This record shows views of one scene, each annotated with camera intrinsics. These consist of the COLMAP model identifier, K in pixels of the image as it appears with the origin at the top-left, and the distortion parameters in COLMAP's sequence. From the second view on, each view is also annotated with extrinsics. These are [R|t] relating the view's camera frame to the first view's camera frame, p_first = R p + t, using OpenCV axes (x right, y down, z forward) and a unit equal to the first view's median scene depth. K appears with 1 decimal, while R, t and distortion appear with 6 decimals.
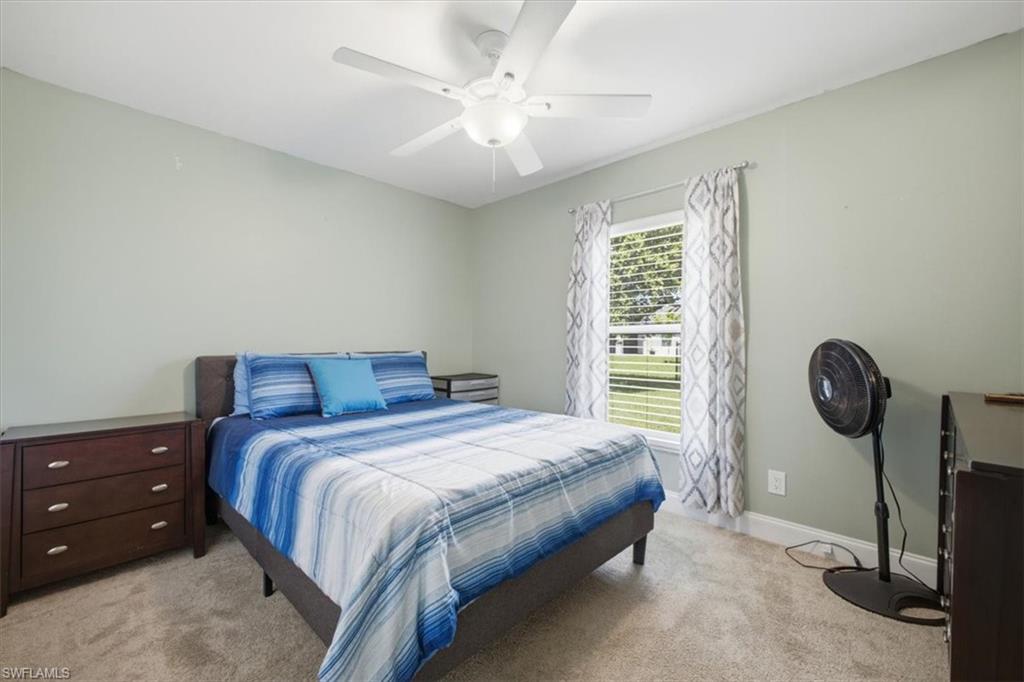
lens RADIAL K [[412.1, 0, 512.0], [0, 412.1, 341.0], [0, 0, 1]] dist [0.003964, -0.000317]
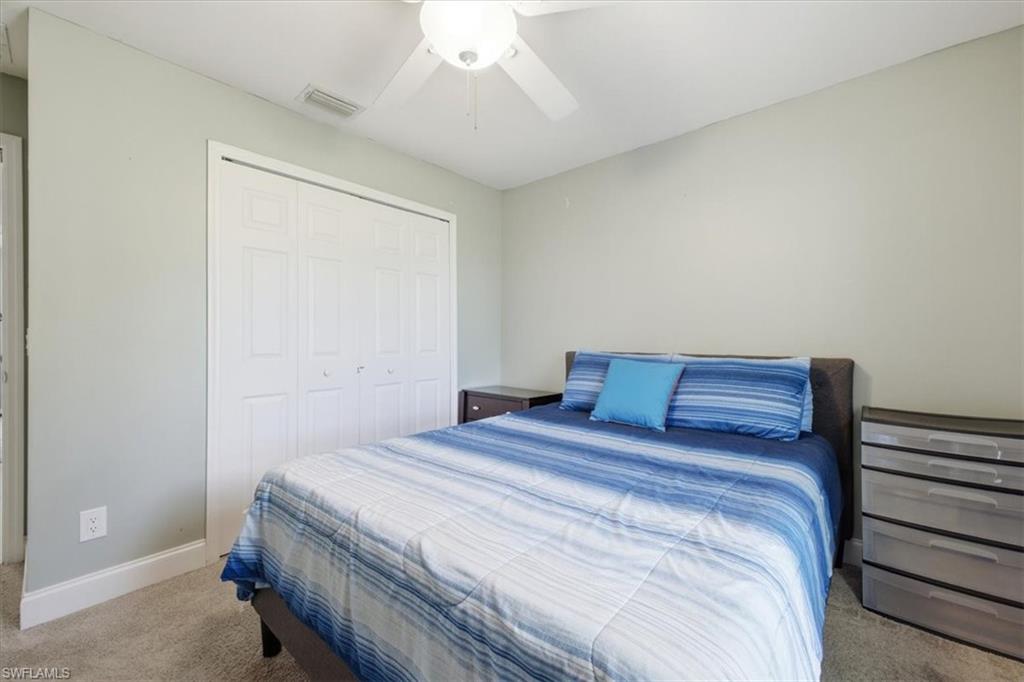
lens RADIAL K [[412.1, 0, 512.0], [0, 412.1, 341.0], [0, 0, 1]] dist [0.003964, -0.000317]
pose [[0.066580, 0.010719, -0.997724, 0.477212], [-0.009014, 0.999908, 0.010141, -0.005815], [0.997740, 0.008318, 0.066671, 0.739612]]
